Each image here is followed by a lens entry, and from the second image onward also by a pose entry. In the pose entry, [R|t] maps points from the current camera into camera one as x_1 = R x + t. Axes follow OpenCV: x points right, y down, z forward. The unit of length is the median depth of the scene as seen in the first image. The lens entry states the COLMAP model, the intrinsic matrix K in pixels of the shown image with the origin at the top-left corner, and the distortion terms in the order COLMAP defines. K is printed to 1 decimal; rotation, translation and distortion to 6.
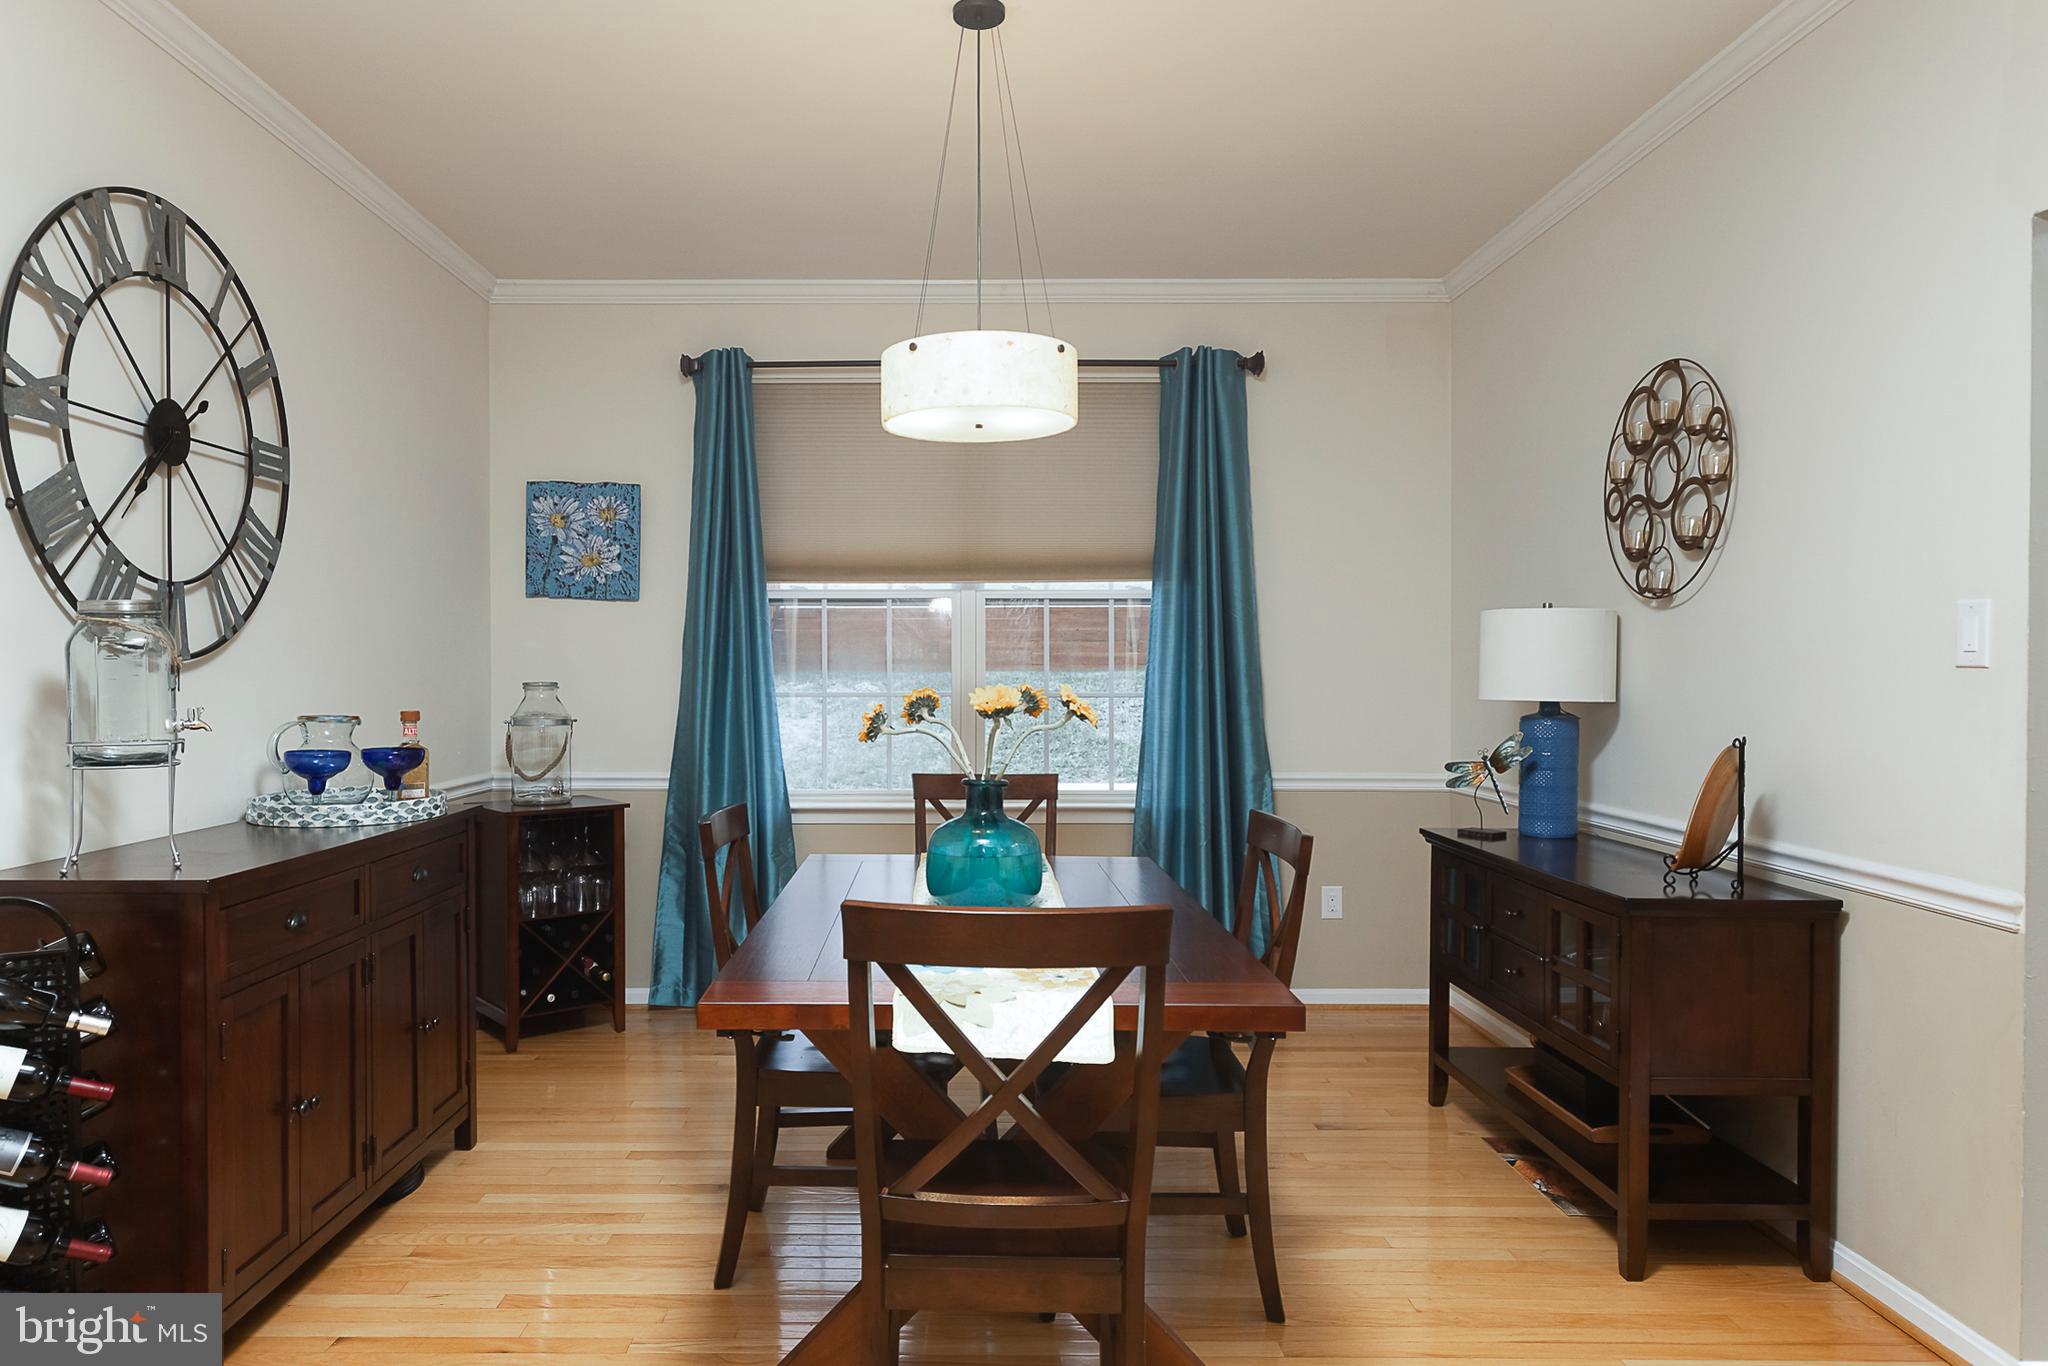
lens RADIAL K [[1309.3, 0, 969.1], [0, 1309.3, 685.0], [0, 0, 1]] dist [-0.001482, -0.000348]
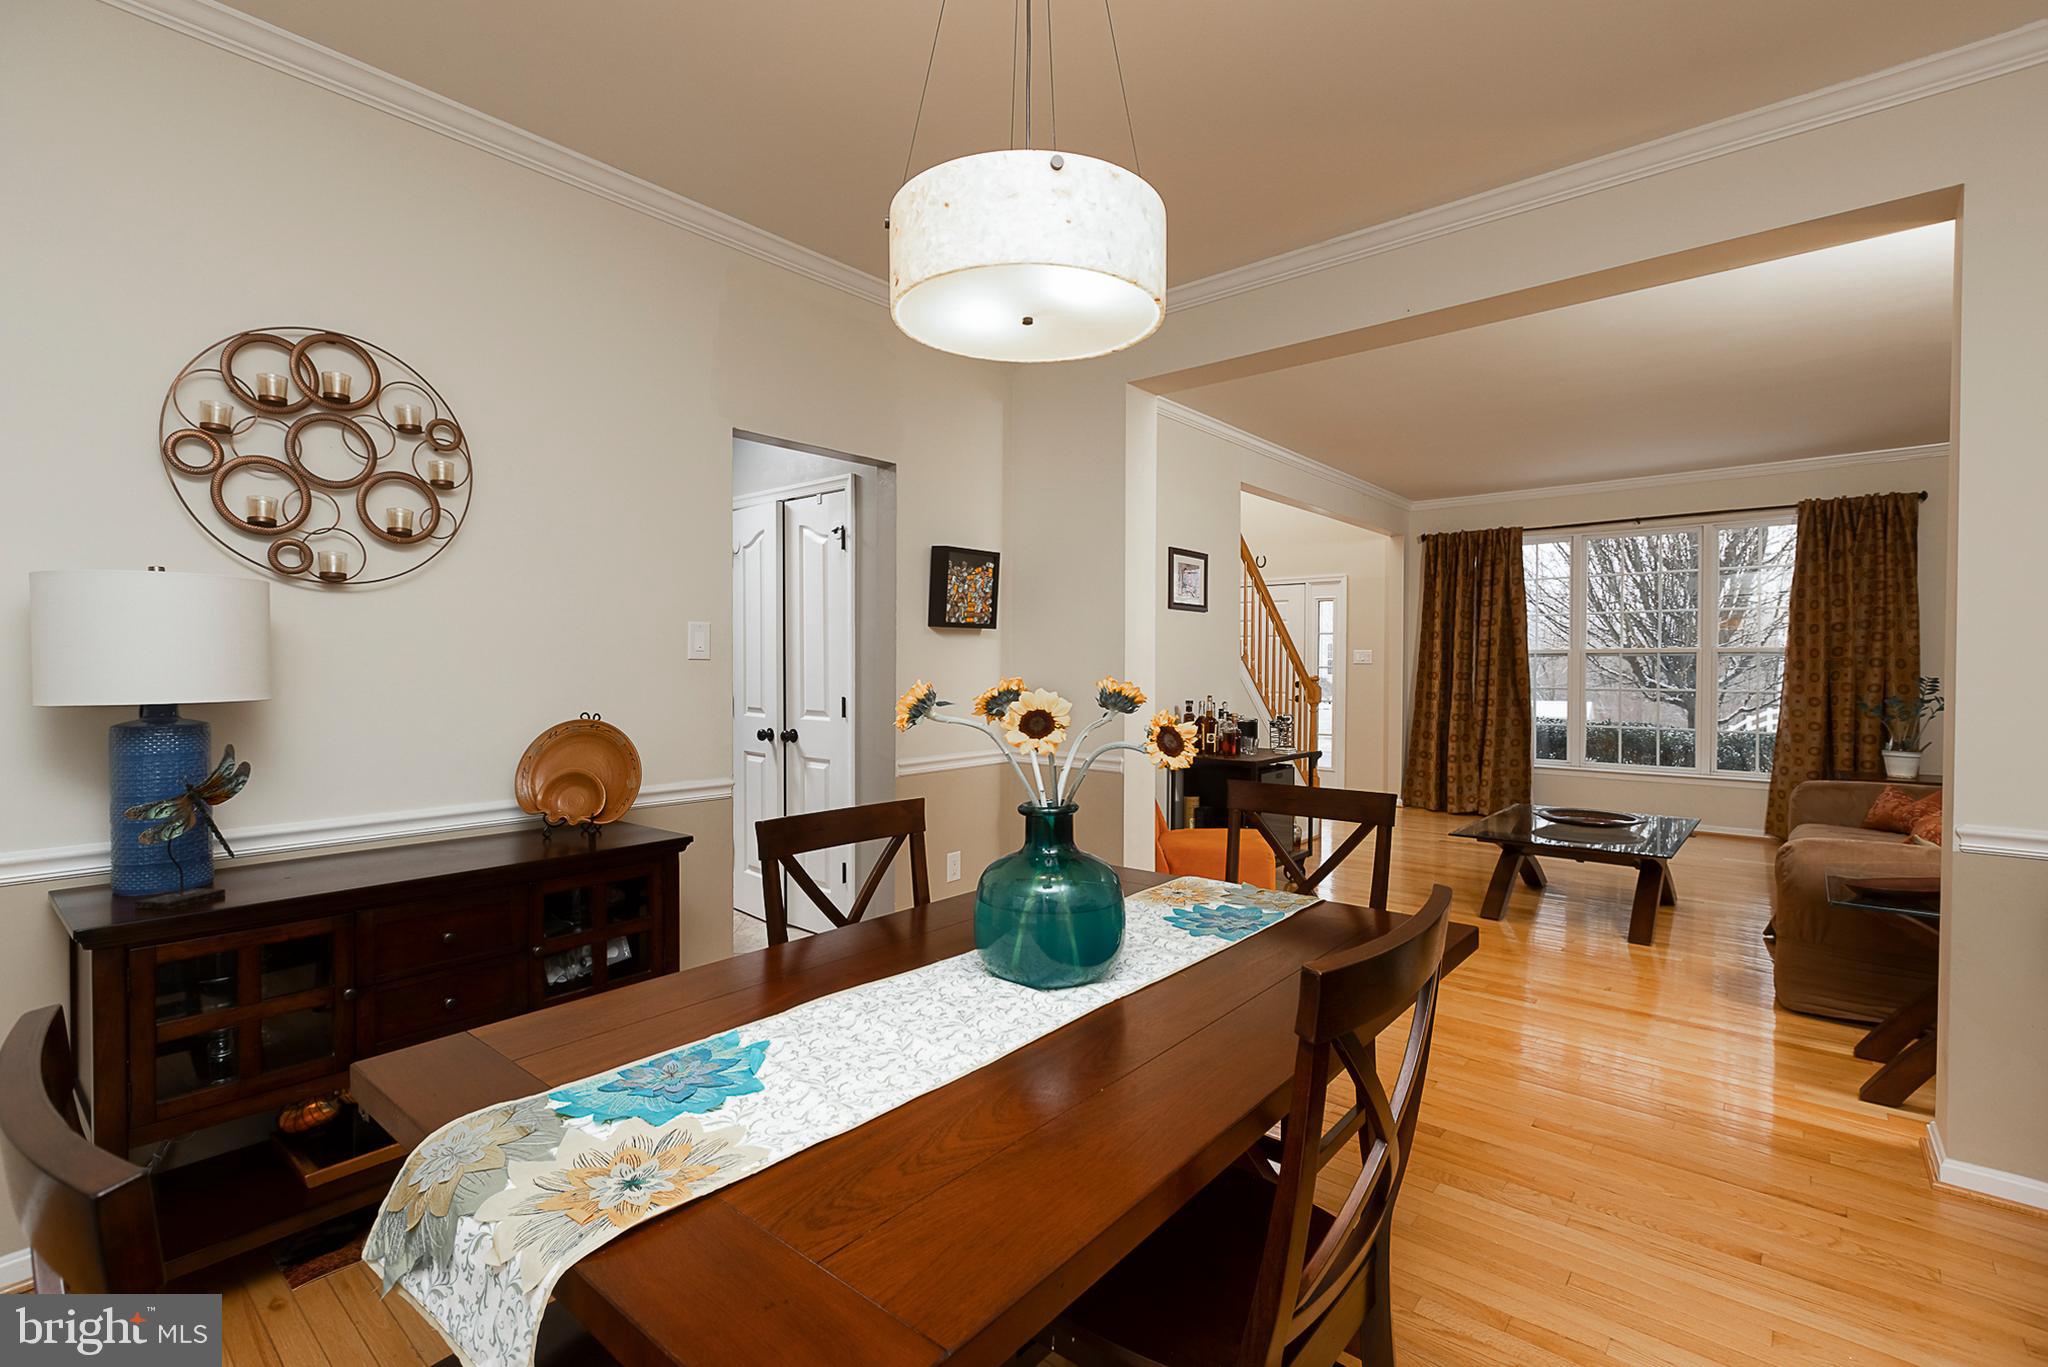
lens RADIAL K [[920.3, 0, 1029.1], [0, 920.3, 654.6], [0, 0, 1]] dist [-0.000684, -0.000444]
pose [[-0.756104, -0.004680, 0.654435, -0.269091], [0.001629, 0.999958, 0.009033, -0.020833], [-0.654450, 0.007896, -0.756064, 1.148922]]
